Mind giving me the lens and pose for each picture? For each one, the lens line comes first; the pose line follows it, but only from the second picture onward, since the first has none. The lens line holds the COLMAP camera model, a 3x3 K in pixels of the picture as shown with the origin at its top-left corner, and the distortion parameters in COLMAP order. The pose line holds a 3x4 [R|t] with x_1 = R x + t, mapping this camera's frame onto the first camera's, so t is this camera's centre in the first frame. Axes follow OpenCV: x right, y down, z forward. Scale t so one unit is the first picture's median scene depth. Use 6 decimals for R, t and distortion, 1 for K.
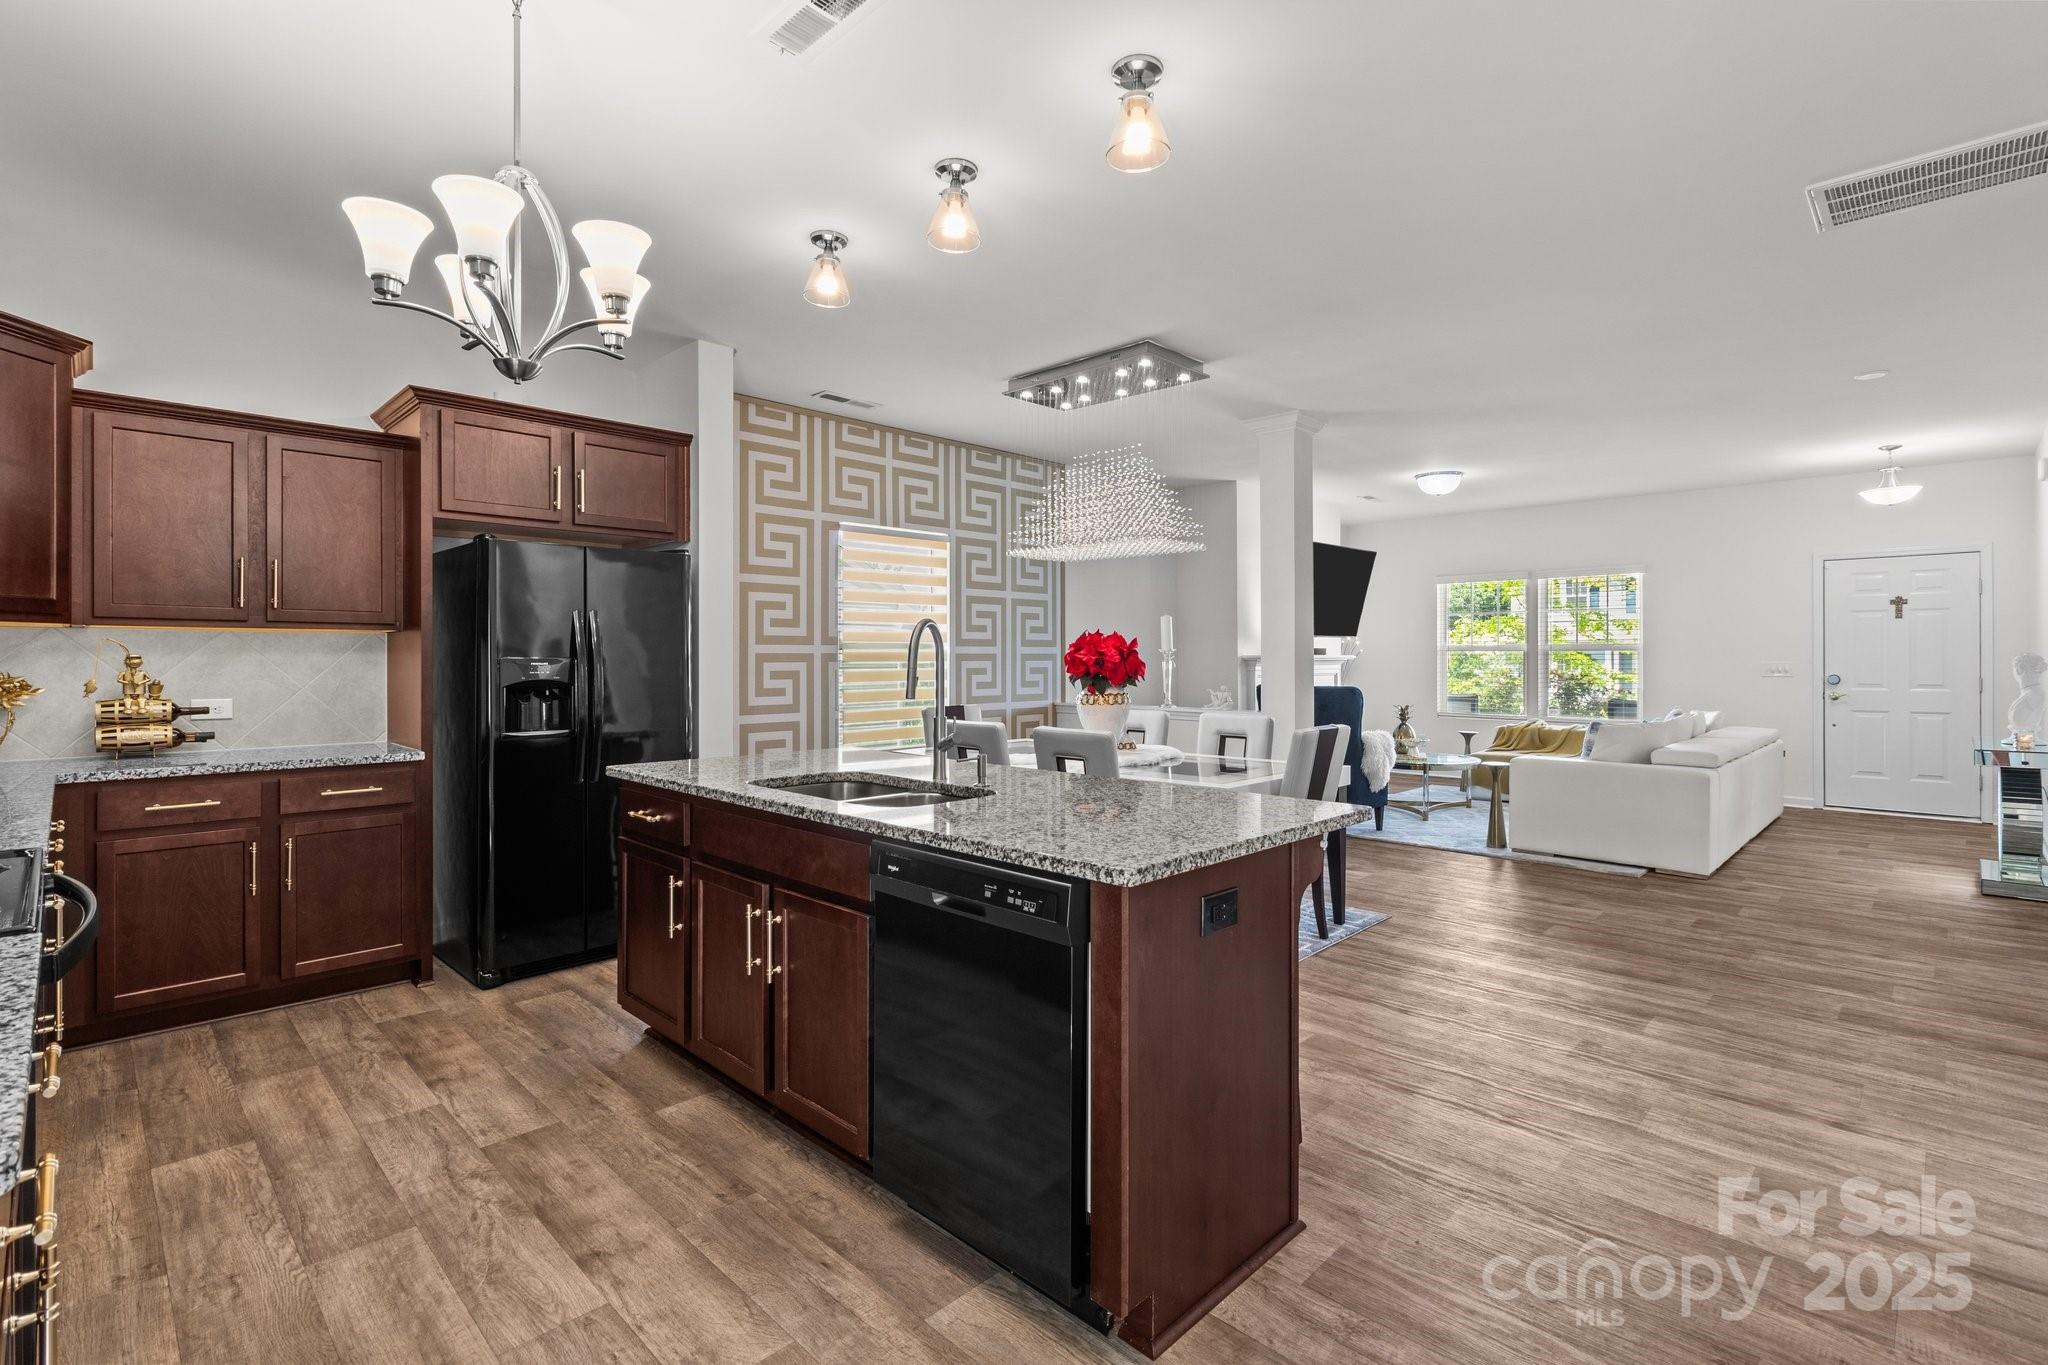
lens RADIAL K [[949.4, 0, 1049.5], [0, 949.4, 653.9], [0, 0, 1]] dist [-0.000082, 0.000578]
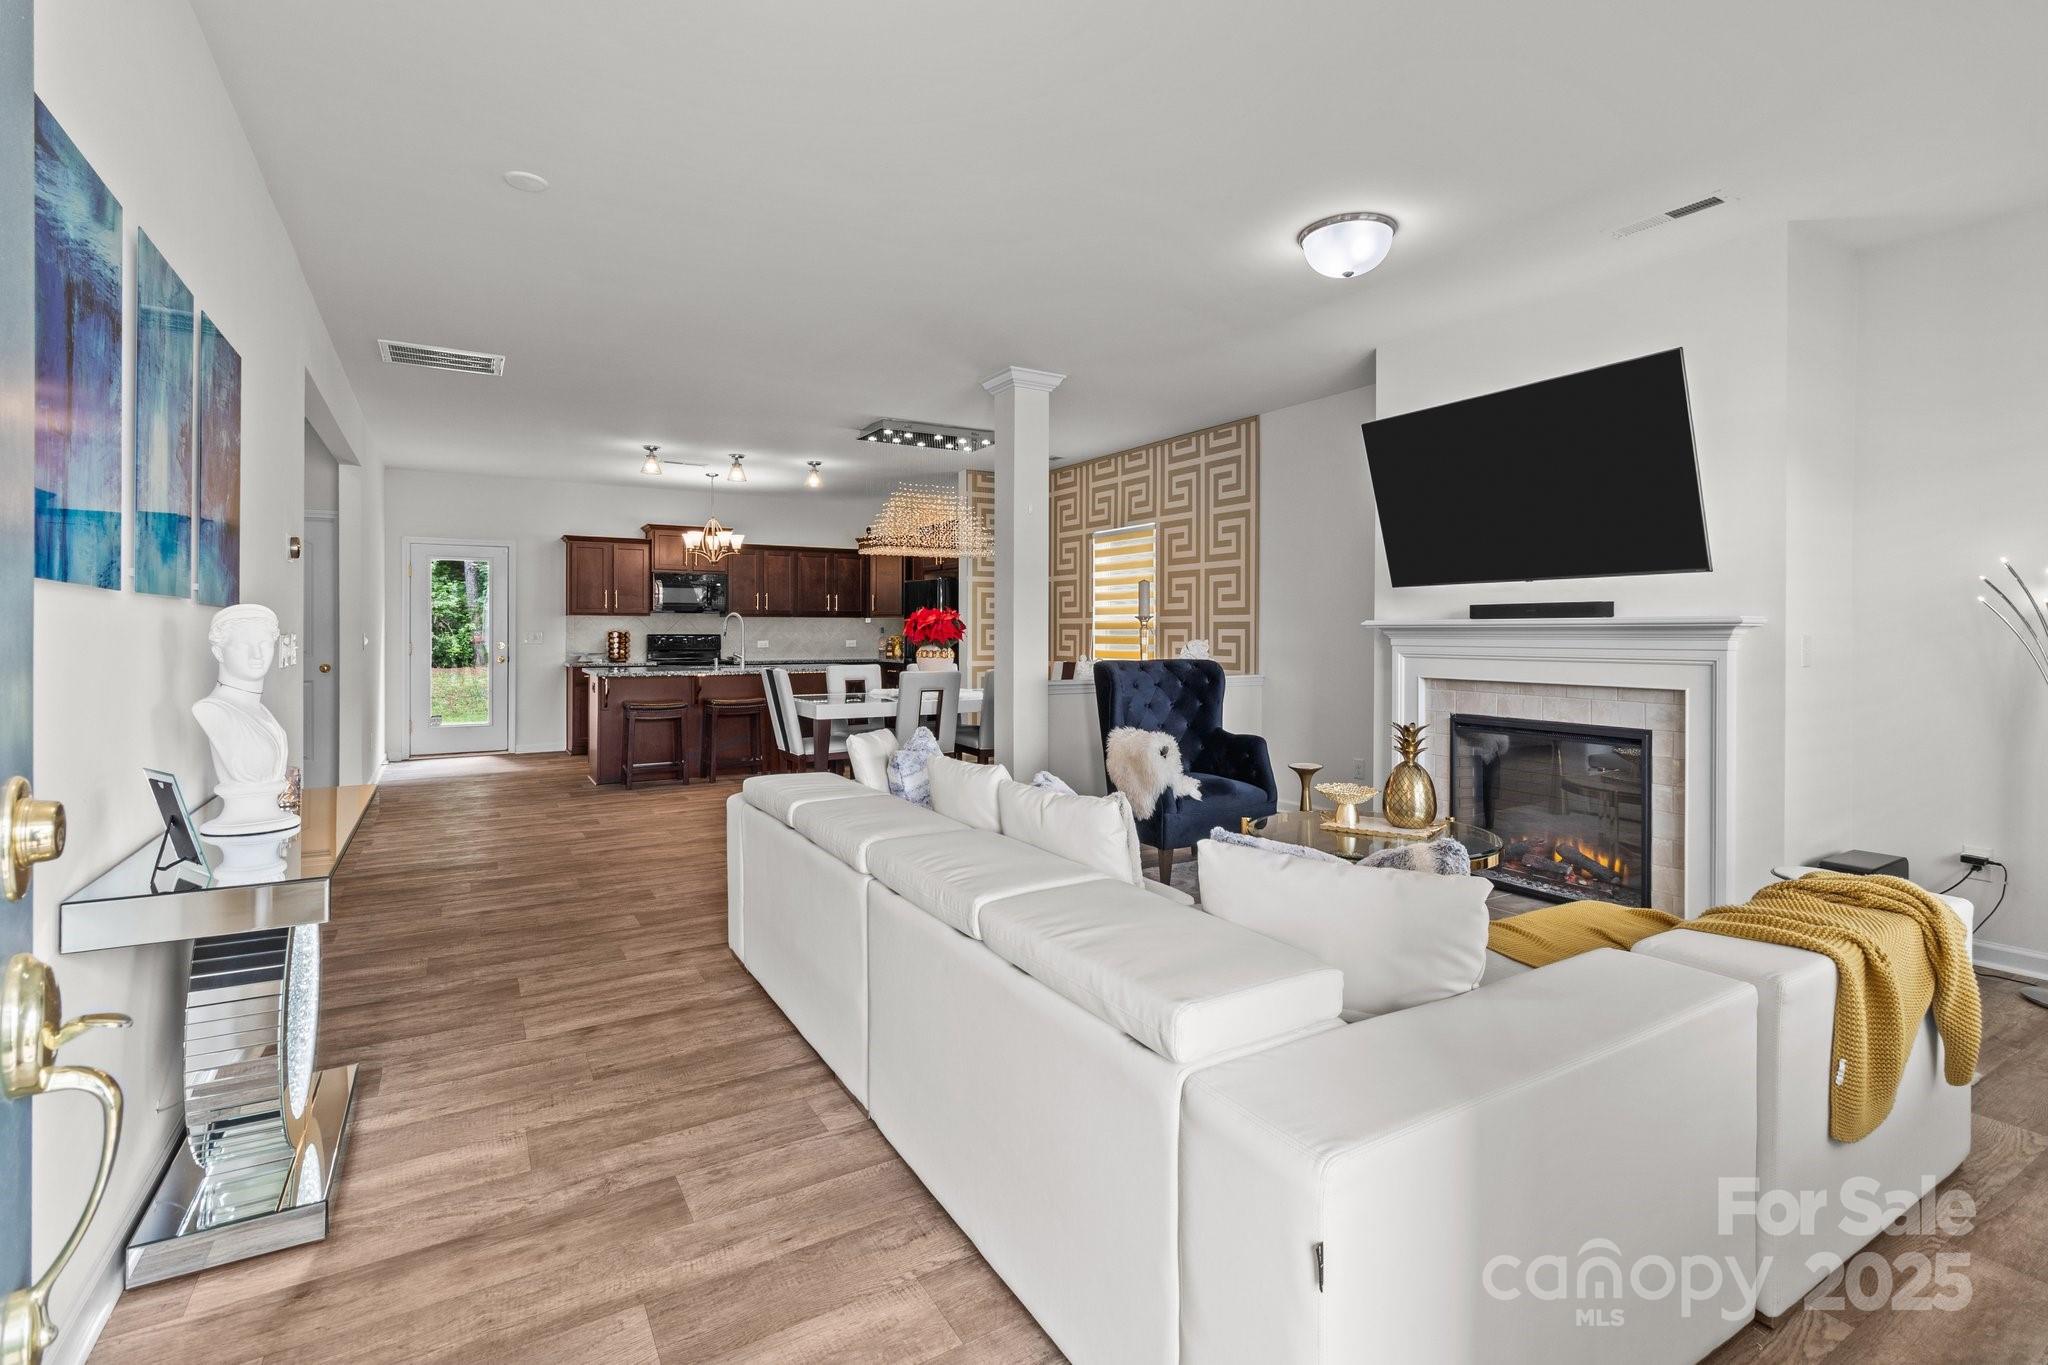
lens RADIAL K [[949.4, 0, 1013.4], [0, 949.4, 627.4], [0, 0, 1]] dist [-0.000082, 0.000578]
pose [[-0.269187, -0.000477, -0.963088, 1.903197], [0.005790, 0.999981, -0.002113, 0.012878], [0.963070, -0.006145, -0.269179, 2.008694]]
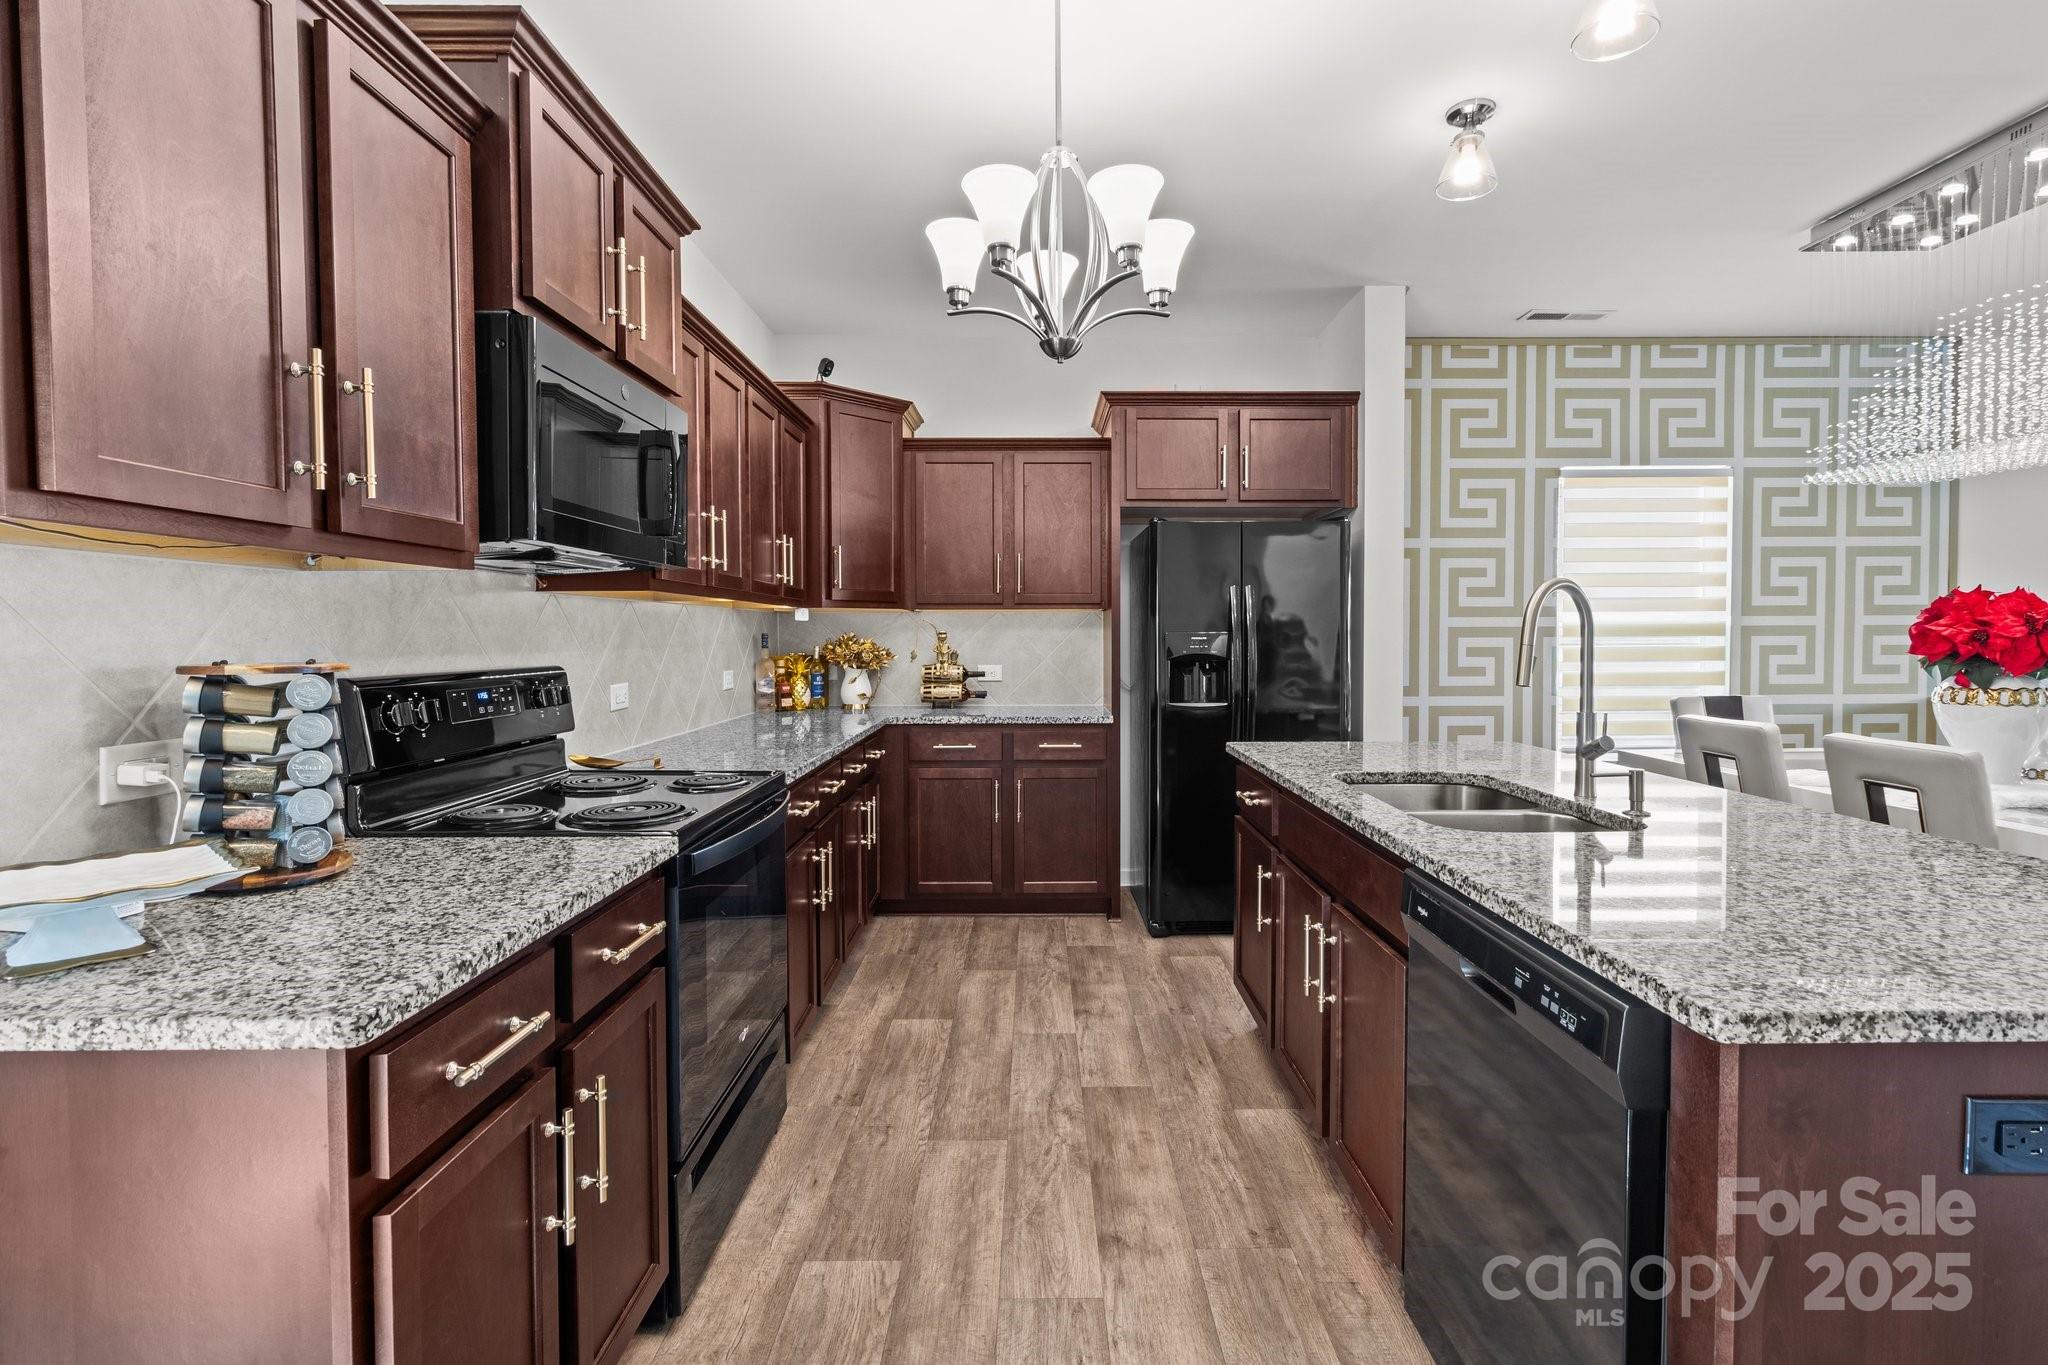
lens RADIAL K [[949.4, 0, 1046.3], [0, 949.4, 656.6], [0, 0, 1]] dist [-0.000082, 0.000578]
pose [[0.697380, 0.014981, -0.716545, 0.095987], [0.005683, 0.999635, 0.026431, 0.002025], [0.716679, -0.022504, 0.697040, 0.160241]]
